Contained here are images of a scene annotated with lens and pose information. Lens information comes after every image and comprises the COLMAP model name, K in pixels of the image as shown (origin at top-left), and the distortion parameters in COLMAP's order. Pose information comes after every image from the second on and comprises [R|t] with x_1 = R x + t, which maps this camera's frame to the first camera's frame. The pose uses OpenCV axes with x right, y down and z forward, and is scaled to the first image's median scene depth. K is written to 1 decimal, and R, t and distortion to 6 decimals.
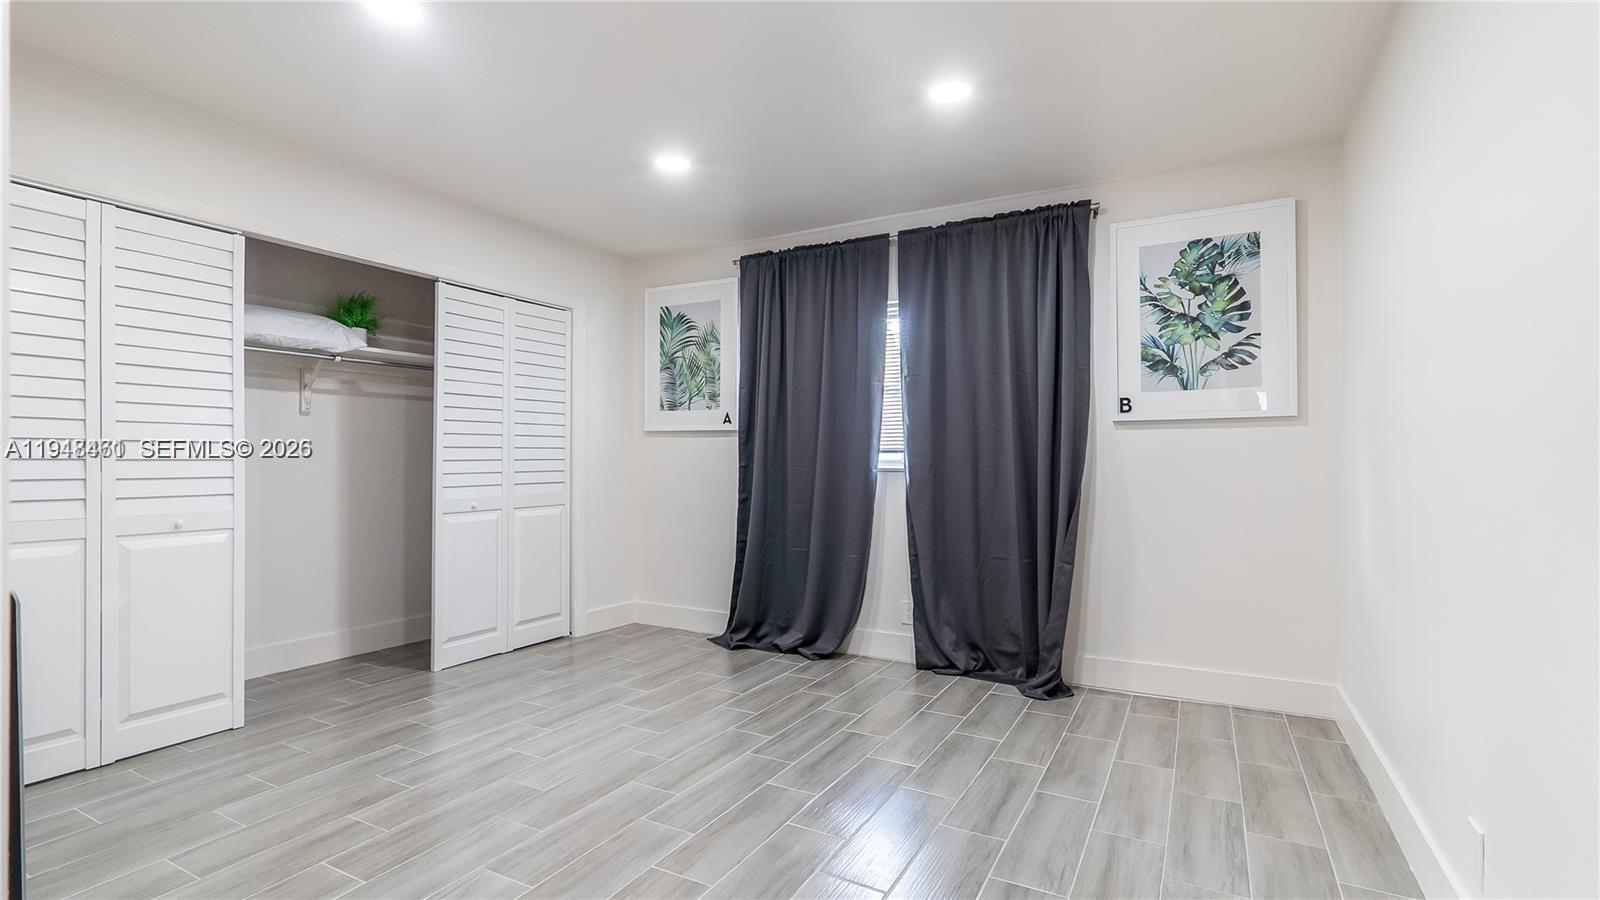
lens RADIAL K [[743.5, 0, 807.3], [0, 743.5, 443.1], [0, 0, 1]] dist [-0.003803, 0.000195]
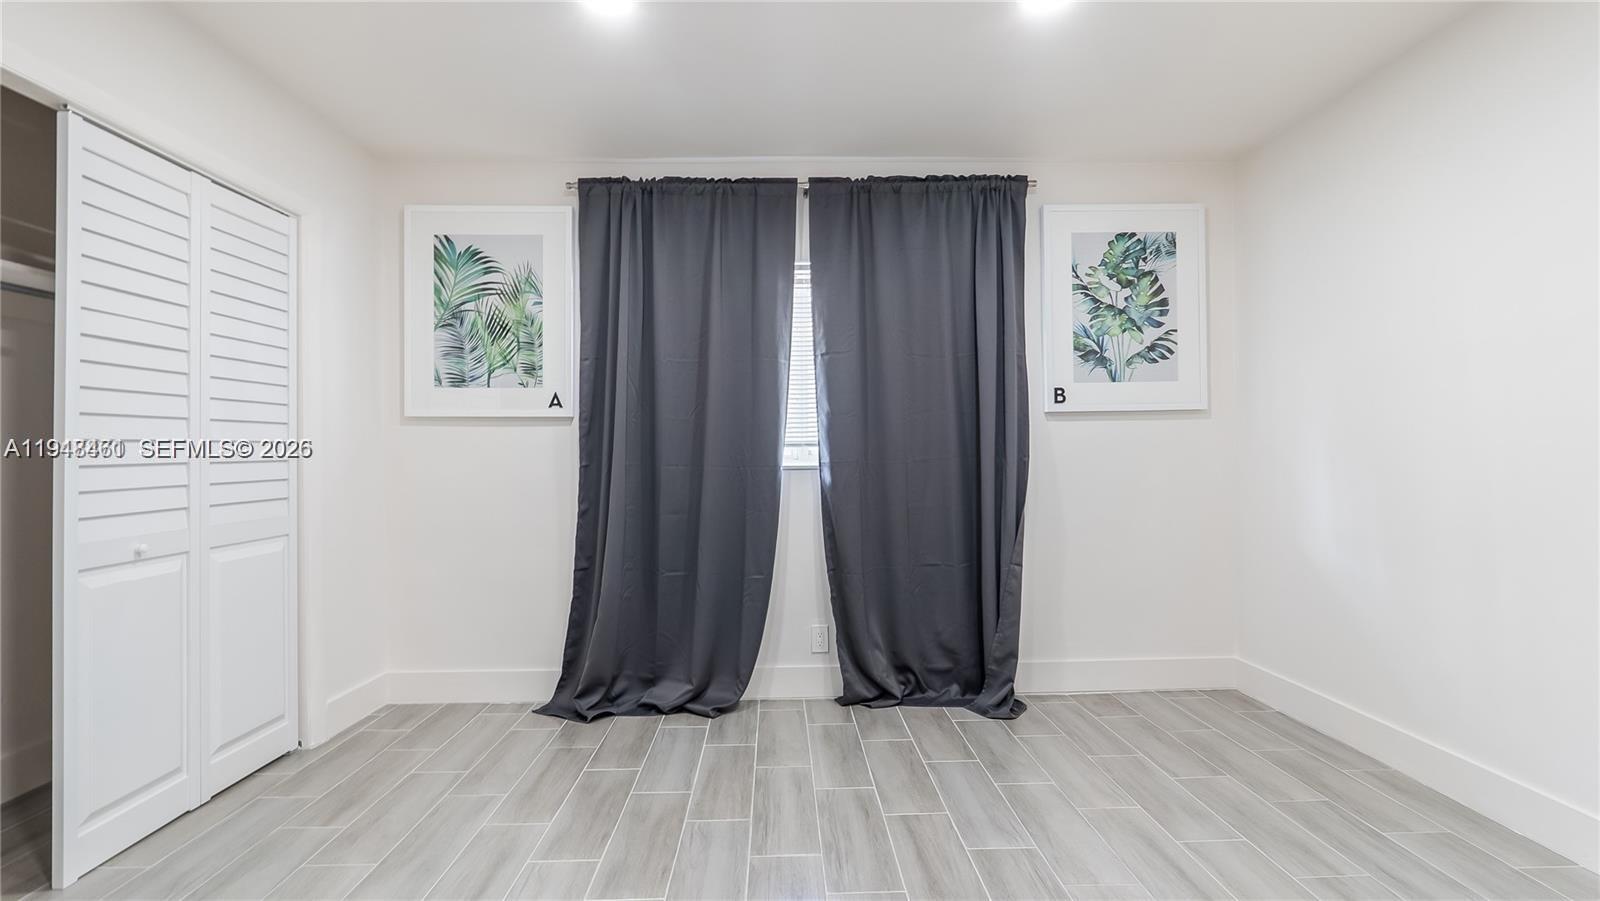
lens RADIAL K [[736.4, 0, 805.4], [0, 736.4, 441.3], [0, 0, 1]] dist [-0.003813, 0.001077]
pose [[0.864791, -0.001448, 0.502129, -0.315094], [-0.000014, 0.999996, 0.002908, 0.005204], [-0.502132, -0.002522, 0.864788, 0.320342]]
